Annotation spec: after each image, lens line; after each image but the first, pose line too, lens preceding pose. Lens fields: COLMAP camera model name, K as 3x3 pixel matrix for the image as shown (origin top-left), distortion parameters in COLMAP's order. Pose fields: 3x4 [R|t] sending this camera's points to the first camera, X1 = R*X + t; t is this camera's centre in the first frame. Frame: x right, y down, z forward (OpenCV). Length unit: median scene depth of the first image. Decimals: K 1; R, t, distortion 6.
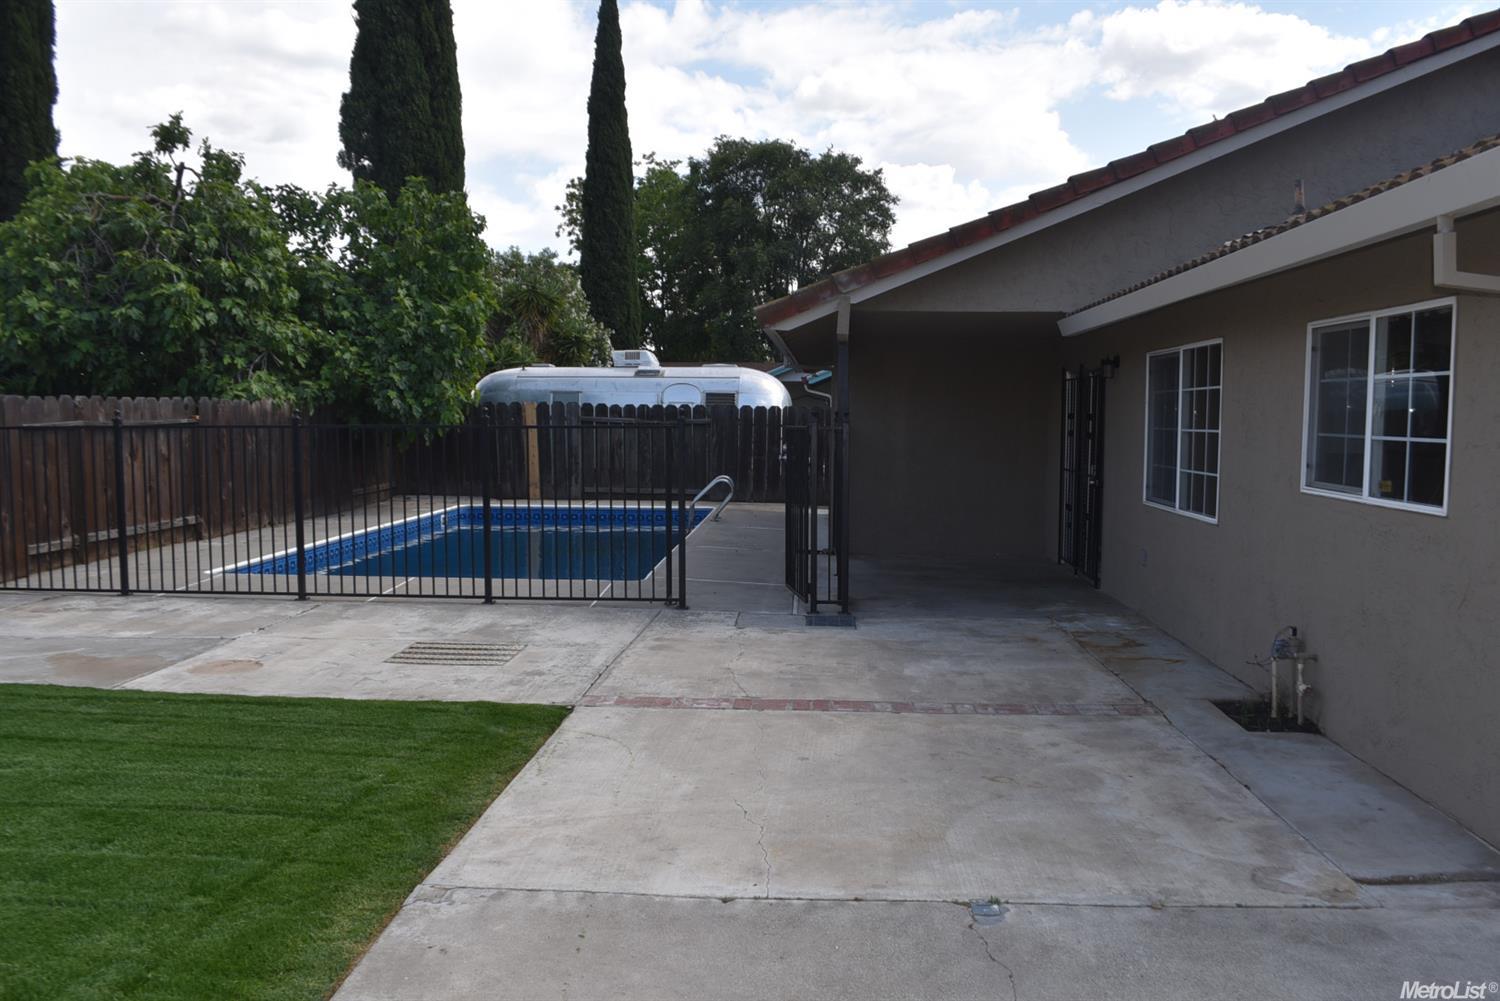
lens RADIAL K [[1181.2, 0, 752.2], [0, 1181.2, 497.0], [0, 0, 1]] dist [-0.090210, 0.018528]
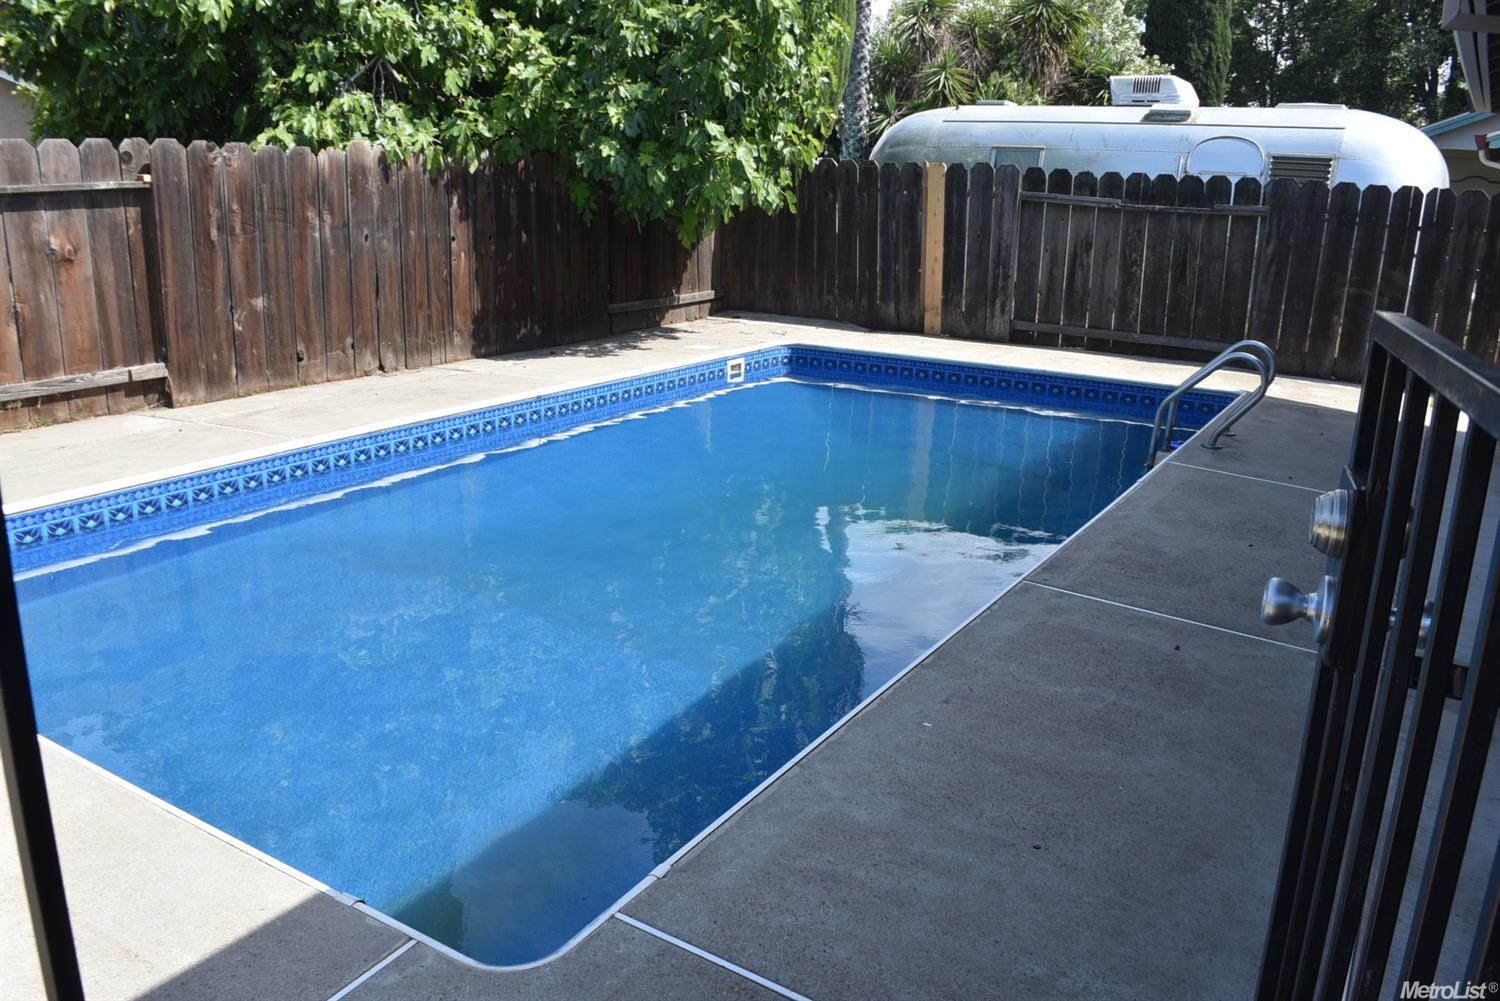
lens RADIAL K [[1181.2, 0, 742.5], [0, 1181.2, 508.1], [0, 0, 1]] dist [-0.090210, 0.018528]
pose [[0.877141, 0.148490, -0.456700, 0.011832], [-0.055426, 0.975943, 0.210863, -0.031478], [0.477025, -0.159643, 0.864269, 0.438507]]
